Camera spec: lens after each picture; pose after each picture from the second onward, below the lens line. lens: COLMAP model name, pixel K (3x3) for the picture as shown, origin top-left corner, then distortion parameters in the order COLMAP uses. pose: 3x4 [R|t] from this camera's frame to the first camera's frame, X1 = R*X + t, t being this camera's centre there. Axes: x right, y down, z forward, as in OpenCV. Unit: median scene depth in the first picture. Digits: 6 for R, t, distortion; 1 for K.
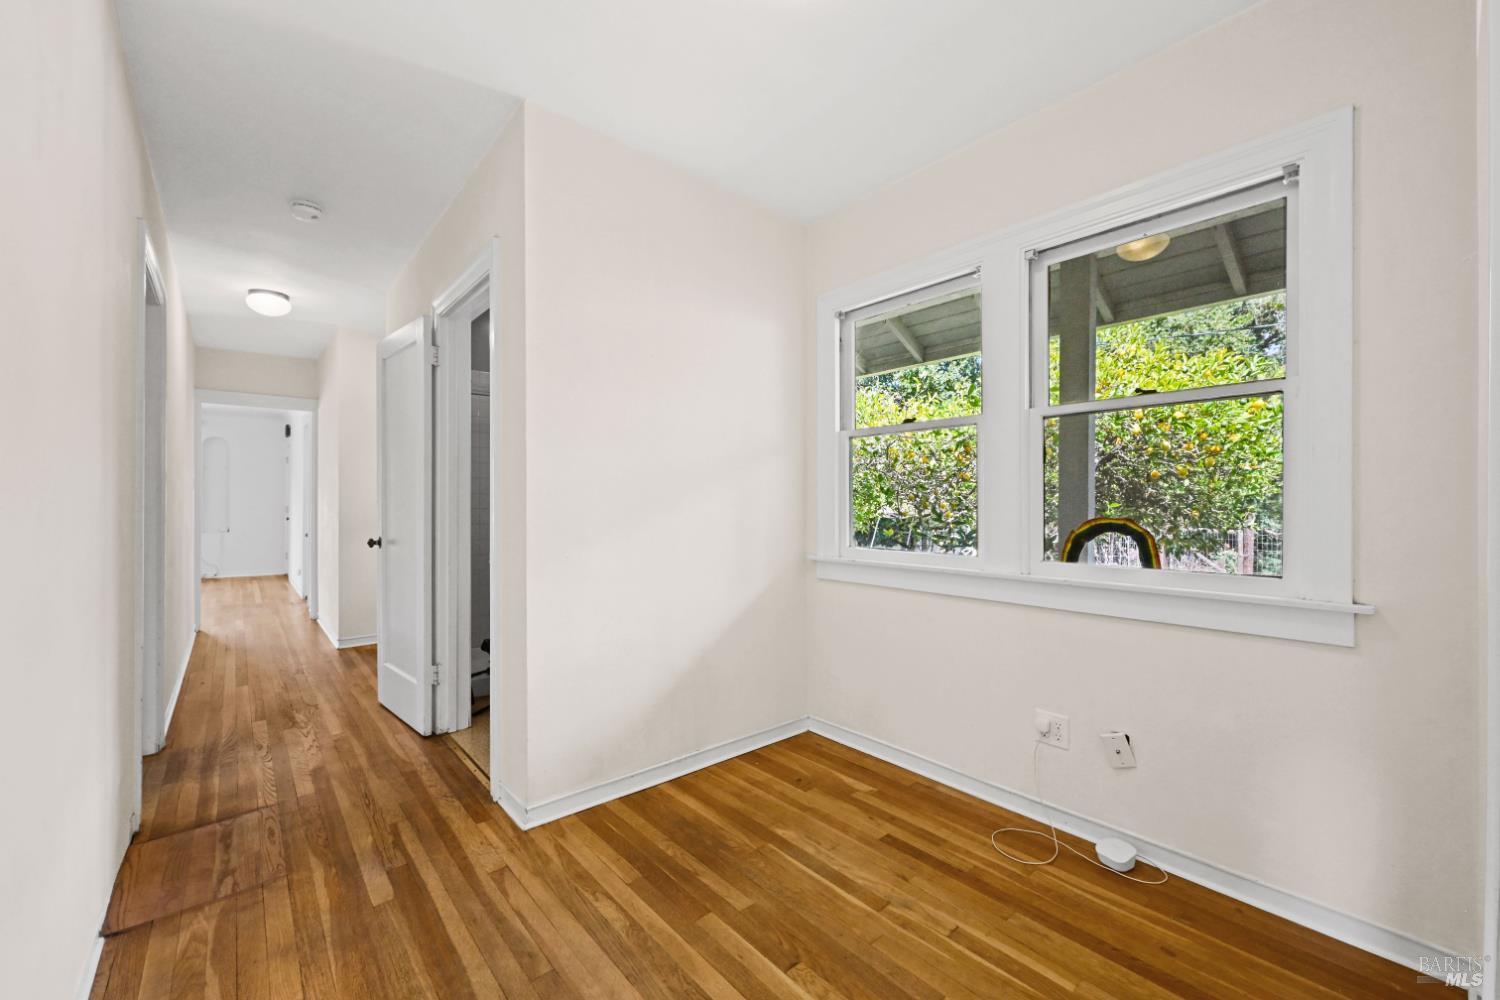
lens RADIAL K [[593.5, 0, 750.8], [0, 593.5, 506.4], [0, 0, 1]] dist [0.000422, -0.000041]
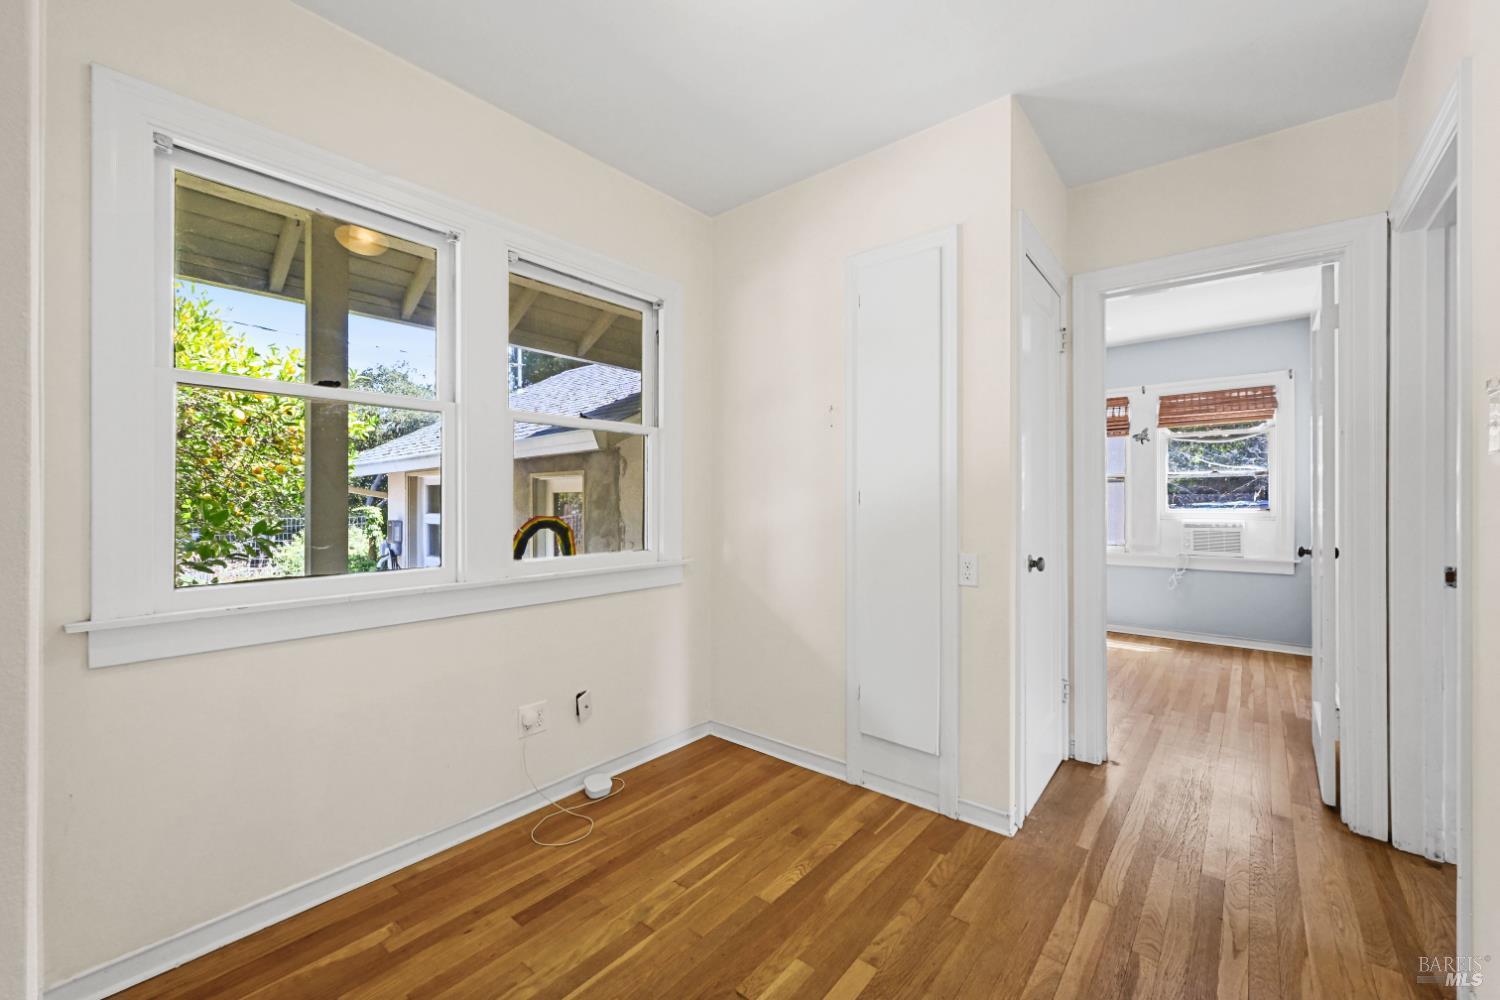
lens RADIAL K [[593.5, 0, 757.2], [0, 593.5, 499.5], [0, 0, 1]] dist [0.000422, -0.000041]
pose [[-0.160721, 0.003165, 0.986995, -0.642286], [0.006717, 0.999975, -0.002113, -0.008976], [-0.986977, 0.006290, -0.160738, 0.832801]]
